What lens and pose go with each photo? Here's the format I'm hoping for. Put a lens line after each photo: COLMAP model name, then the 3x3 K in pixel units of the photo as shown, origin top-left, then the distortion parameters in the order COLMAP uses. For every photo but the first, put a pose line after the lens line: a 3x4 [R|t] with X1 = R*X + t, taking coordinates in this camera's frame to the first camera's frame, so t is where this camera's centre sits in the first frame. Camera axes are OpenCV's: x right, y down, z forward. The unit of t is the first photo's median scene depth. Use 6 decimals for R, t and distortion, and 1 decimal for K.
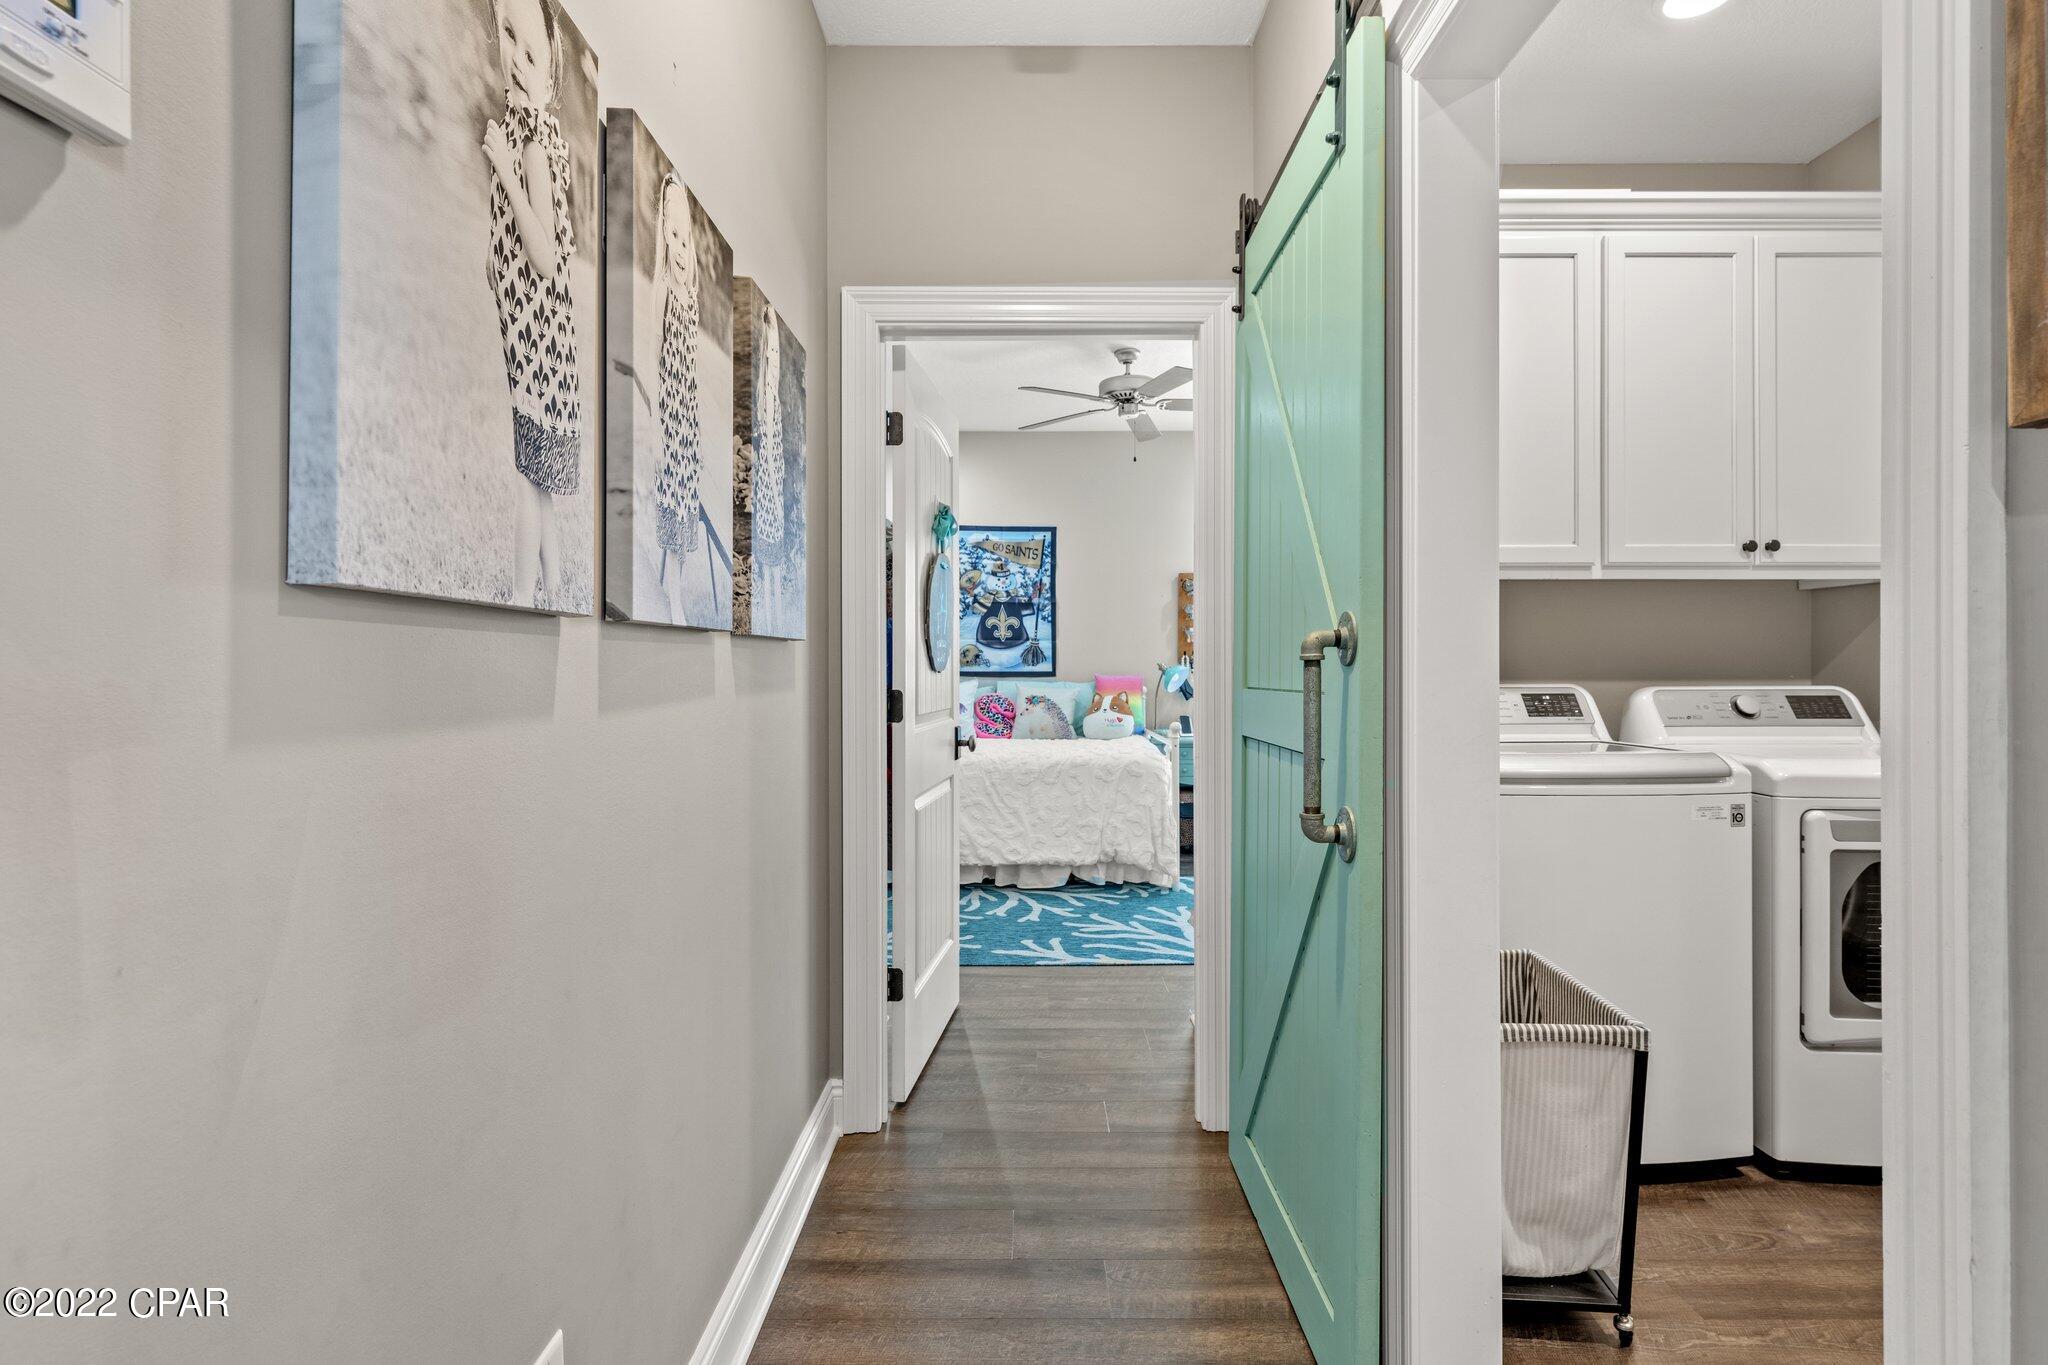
lens RADIAL K [[991.9, 0, 1023.1], [0, 991.9, 678.1], [0, 0, 1]] dist [-0.000915, -0.000105]
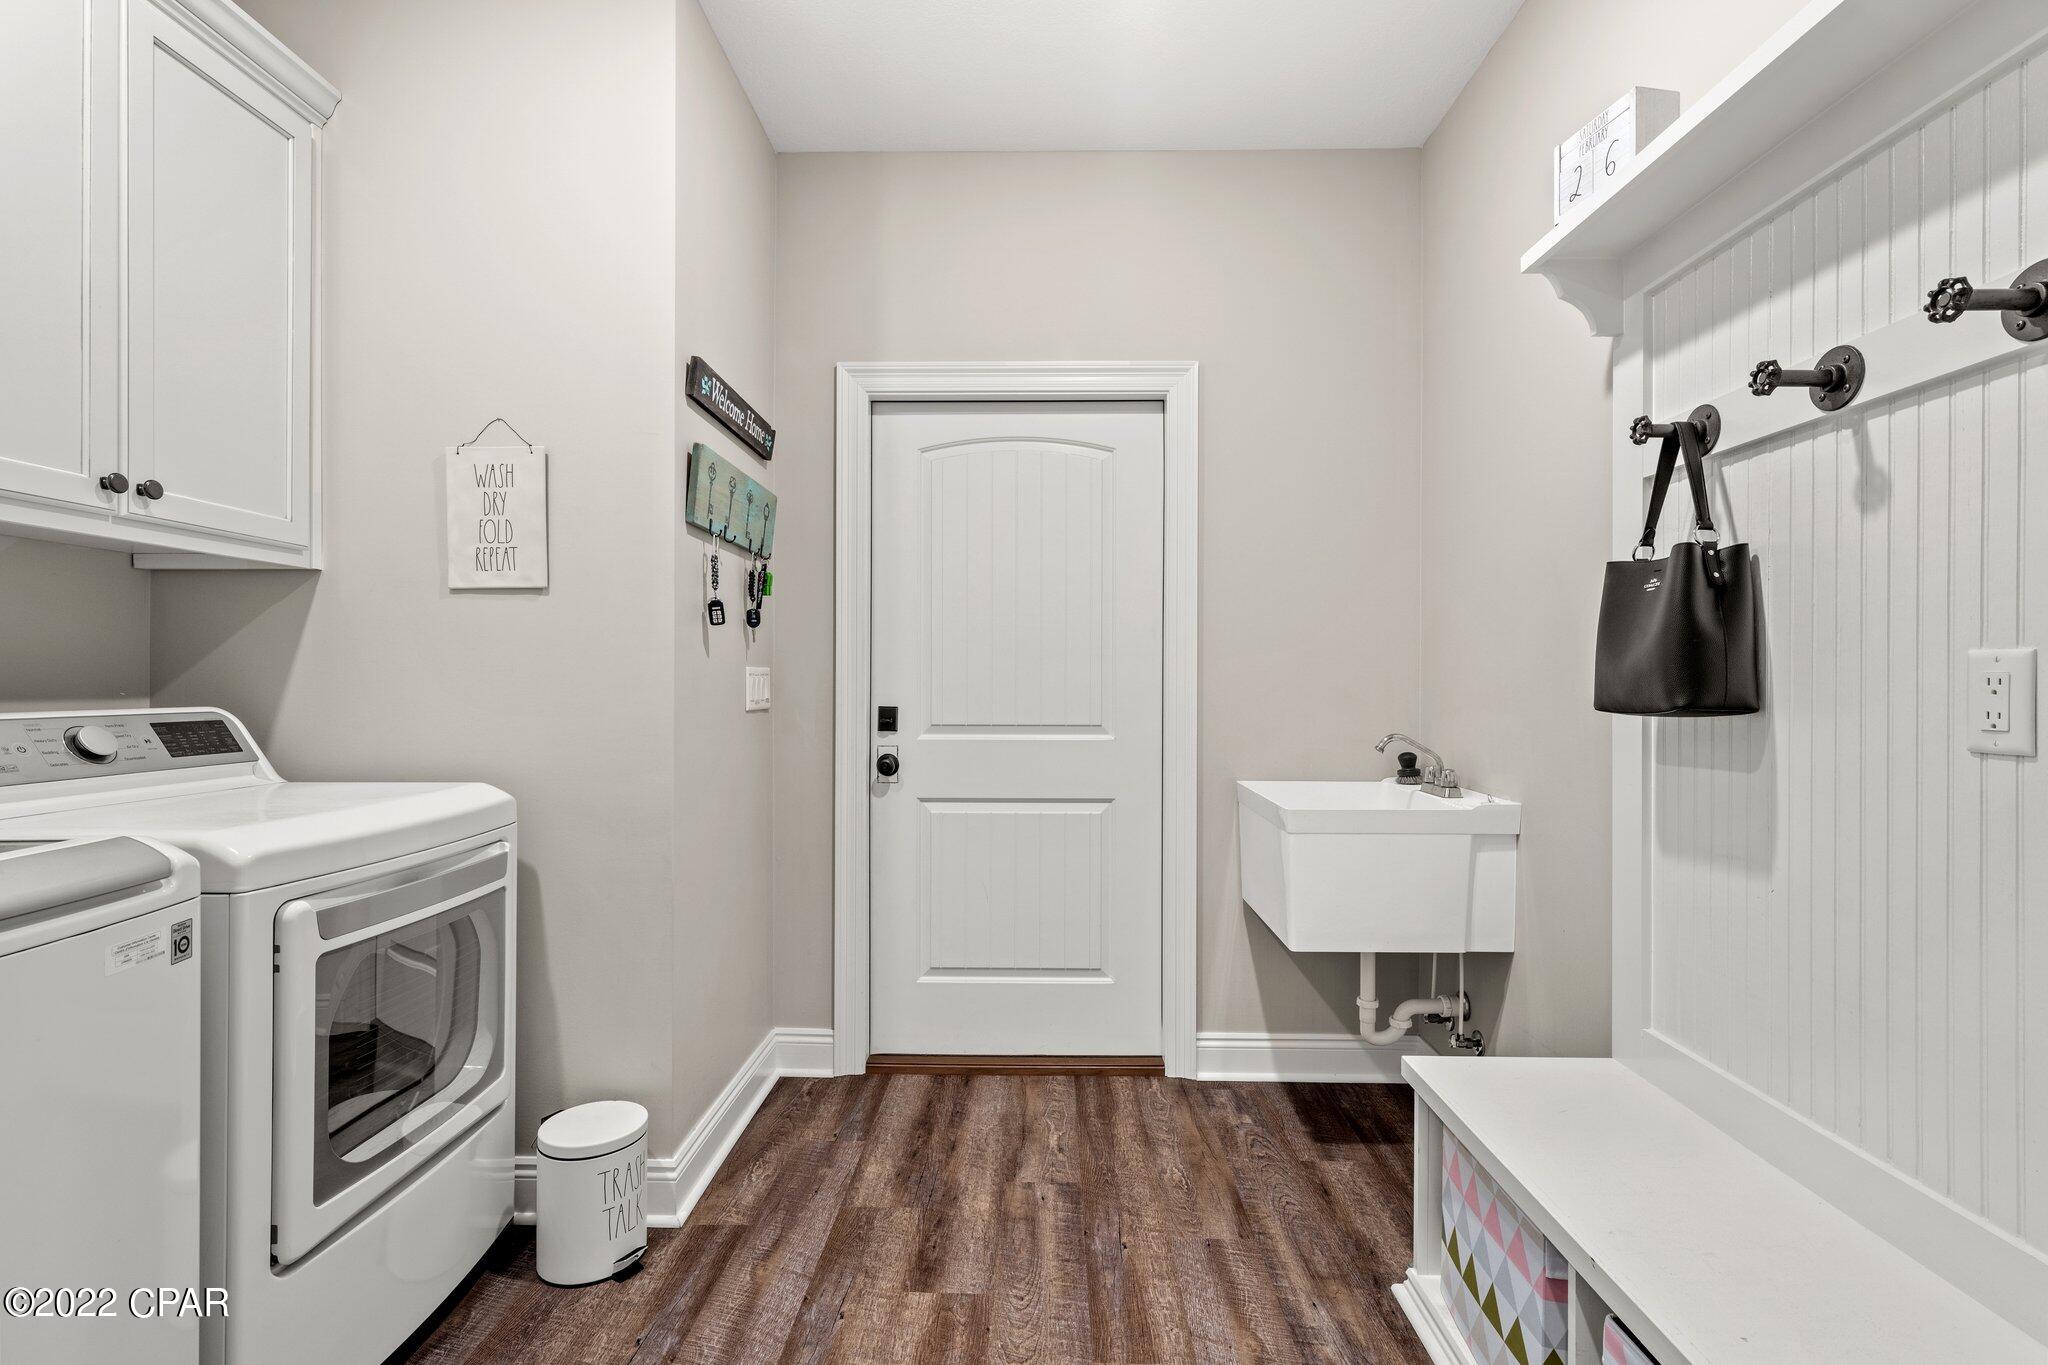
lens RADIAL K [[931.3, 0, 1027.5], [0, 931.3, 679.2], [0, 0, 1]] dist [0.000105, 0.000099]
pose [[0.010356, 0.006796, 0.999923, 0.162436], [0.007506, 0.999948, -0.006874, -0.003167], [-0.999918, 0.007577, 0.010304, 0.428446]]
